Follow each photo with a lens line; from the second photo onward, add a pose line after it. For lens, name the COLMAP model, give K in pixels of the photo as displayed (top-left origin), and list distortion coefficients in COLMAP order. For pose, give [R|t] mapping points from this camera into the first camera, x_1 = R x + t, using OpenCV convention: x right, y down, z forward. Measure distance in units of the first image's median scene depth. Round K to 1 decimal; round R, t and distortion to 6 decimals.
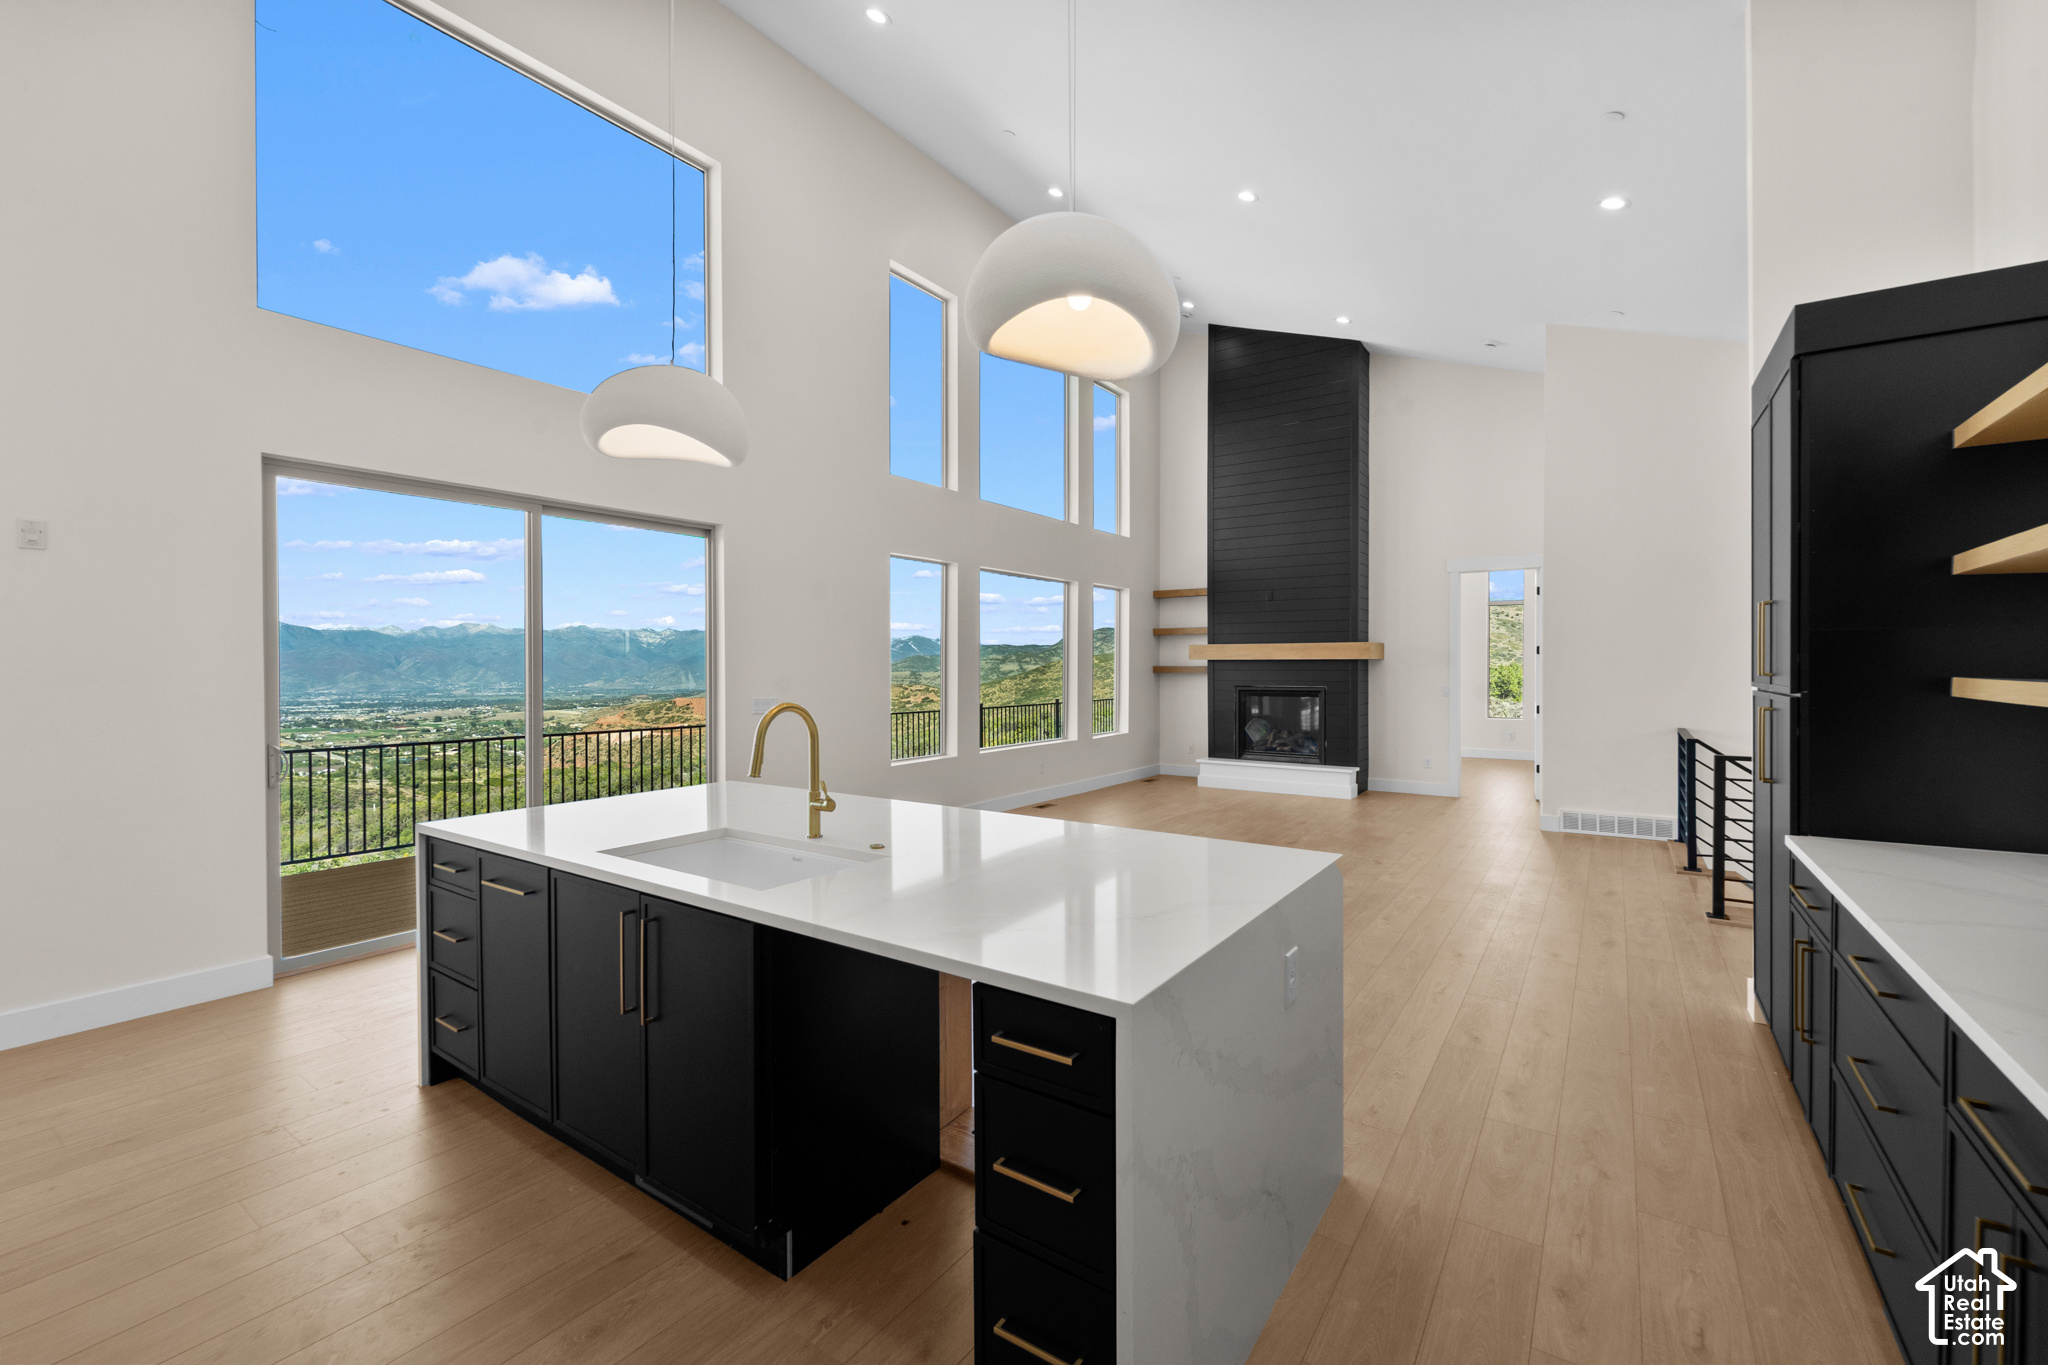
lens RADIAL K [[850.1, 0, 1013.7], [0, 850.1, 674.8], [0, 0, 1]] dist [-0.000800, -0.000469]
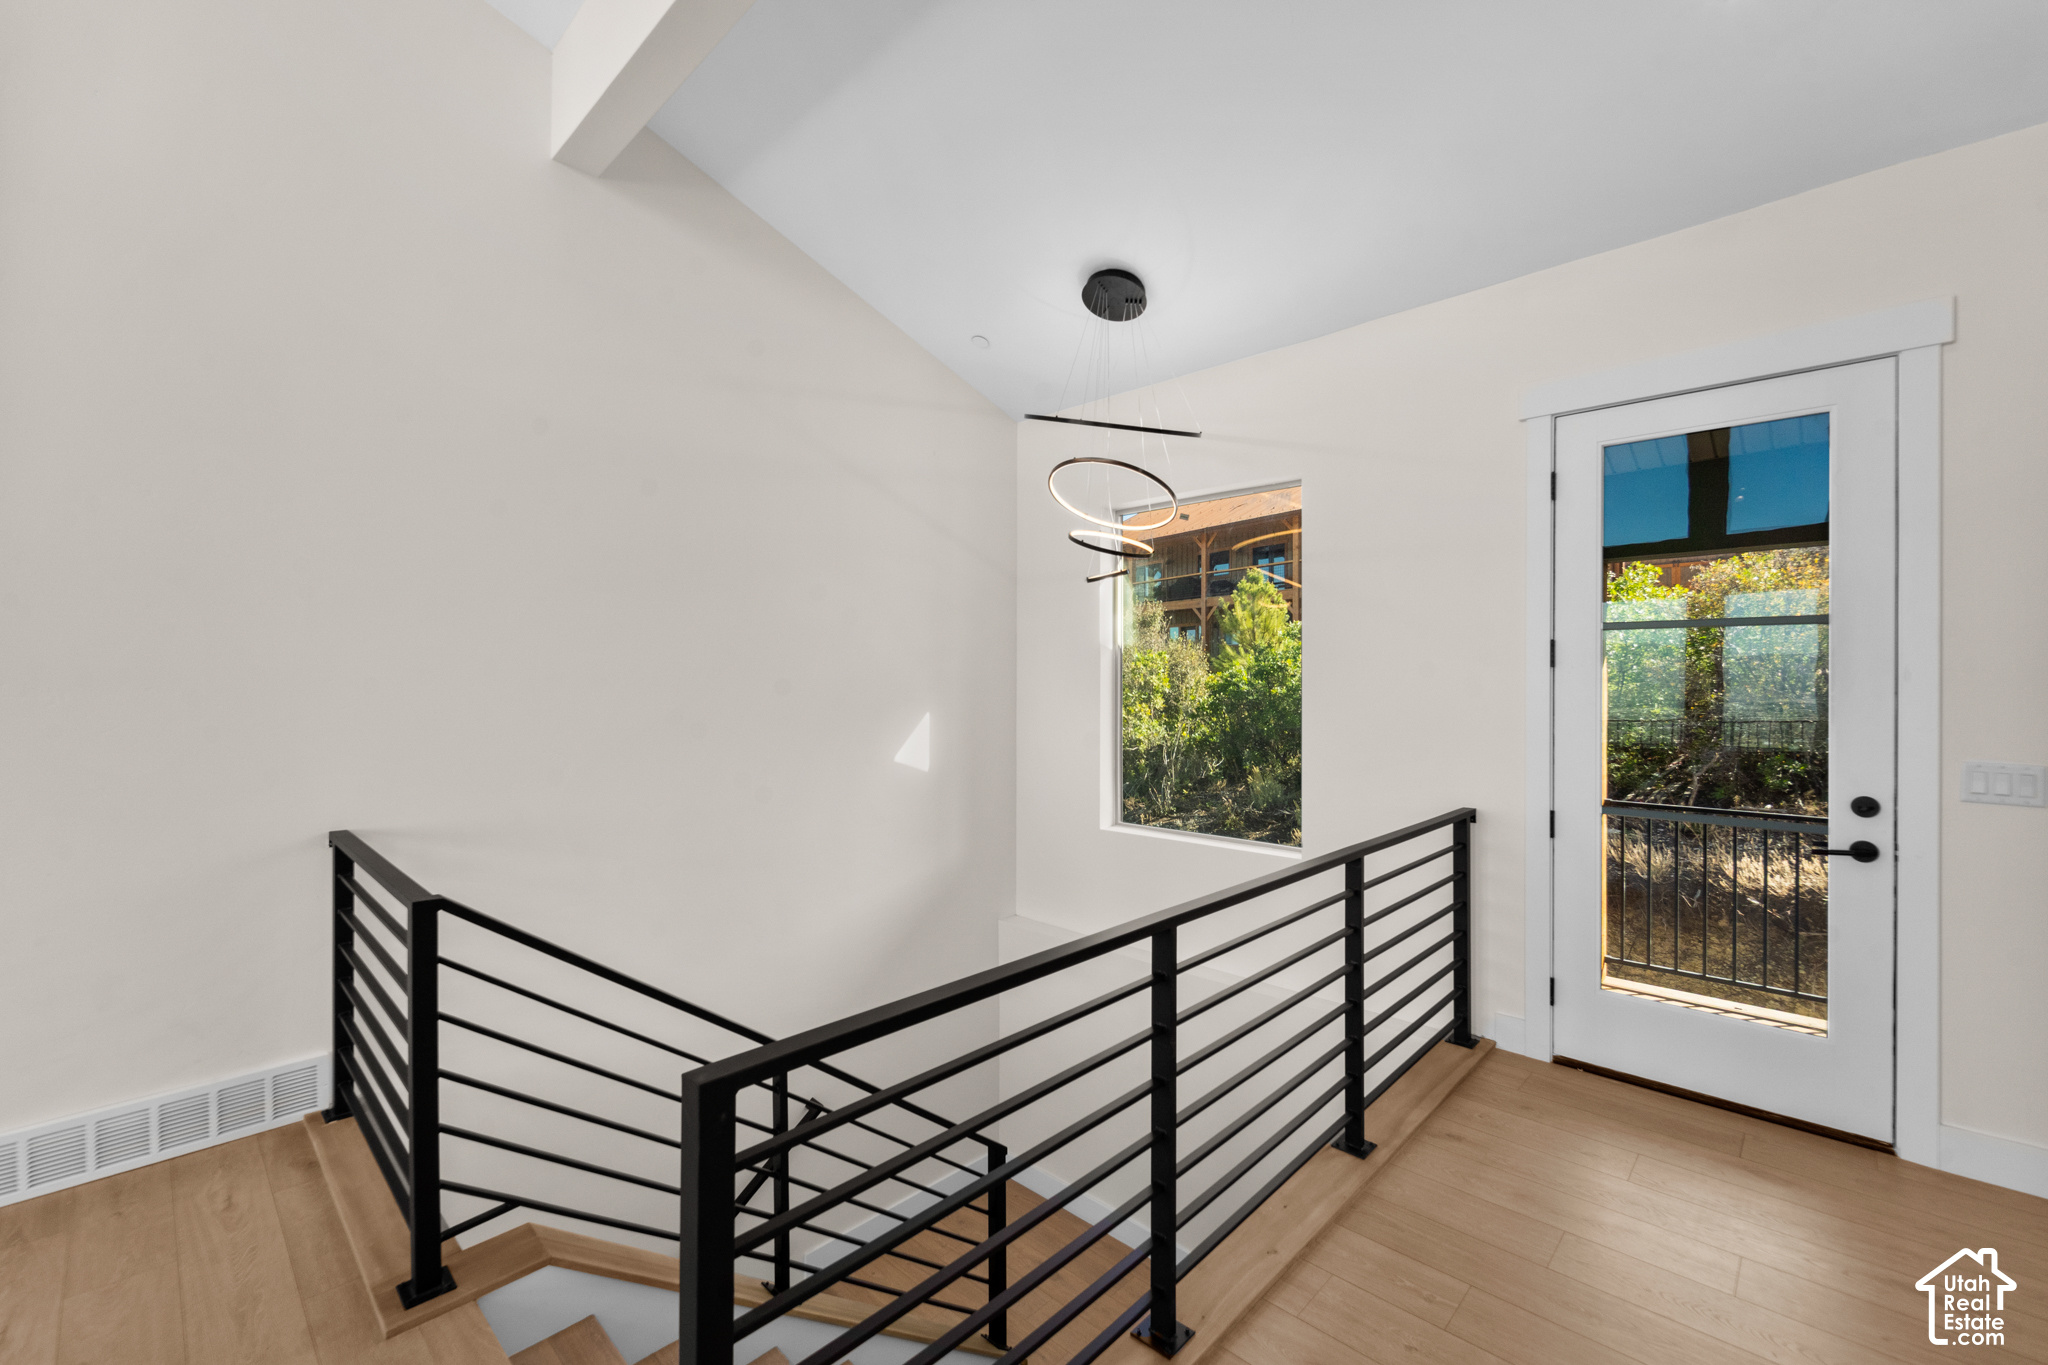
lens RADIAL K [[850.1, 0, 1036.6], [0, 850.1, 679.9], [0, 0, 1]] dist [-0.000800, -0.000469]
pose [[0.139541, -0.000127, 0.990216, 0.304538], [0.005396, 0.999985, -0.000632, -0.003937], [-0.990202, 0.005431, 0.139540, 0.433113]]
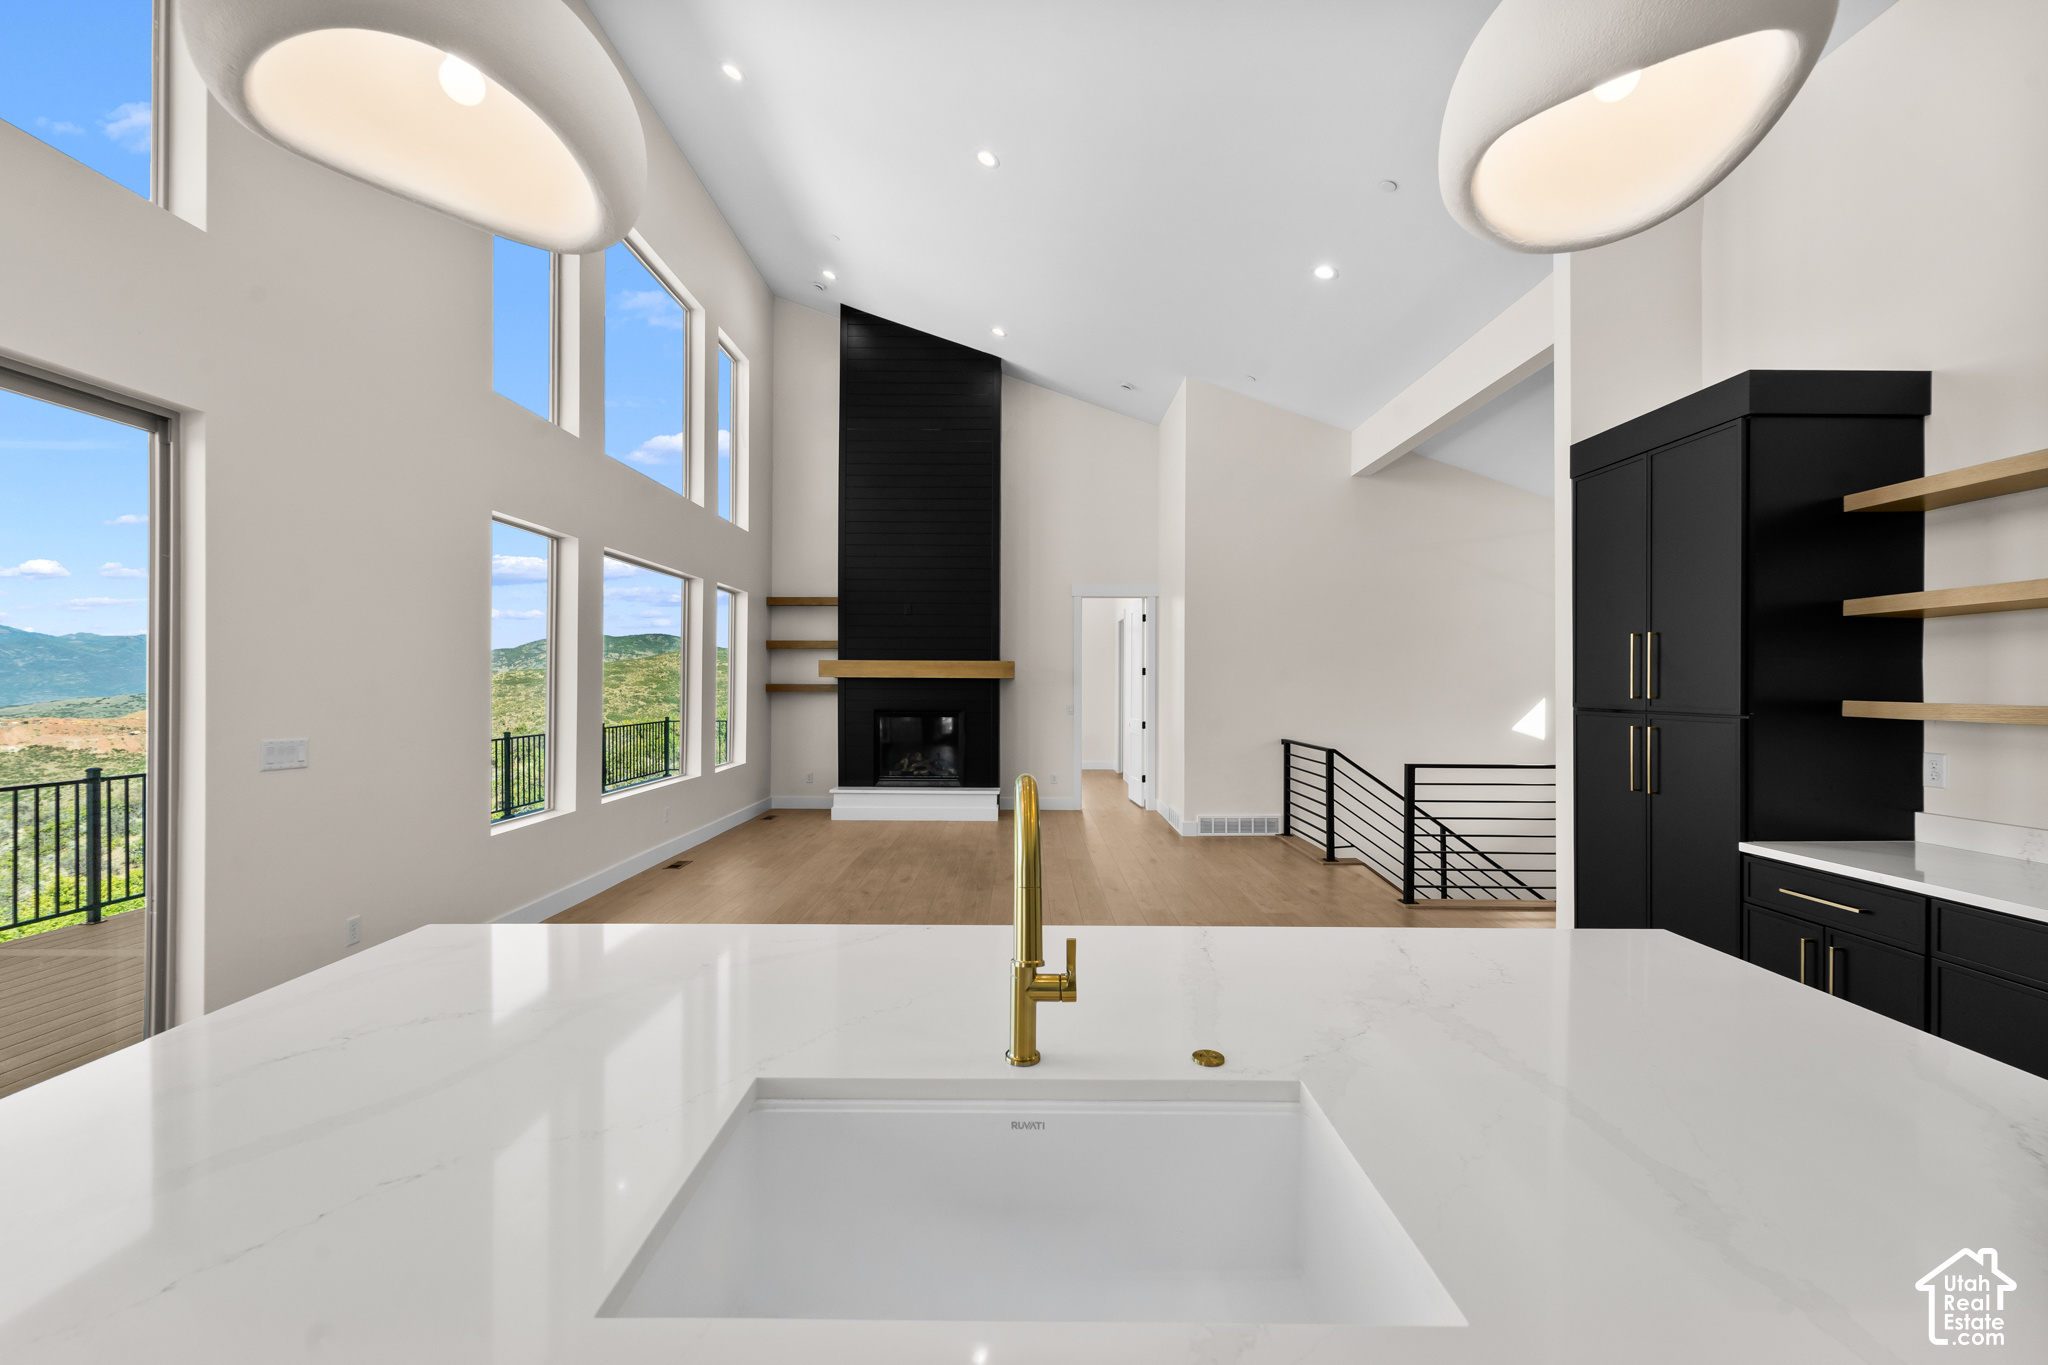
lens RADIAL K [[850.1, 0, 1018.2], [0, 850.1, 682.8], [0, 0, 1]] dist [-0.000800, -0.000469]
pose [[0.819730, 0.005335, 0.572725, -0.138224], [0.000571, 0.999949, -0.010132, -0.002742], [-0.572749, 0.008633, 0.819685, 0.171168]]
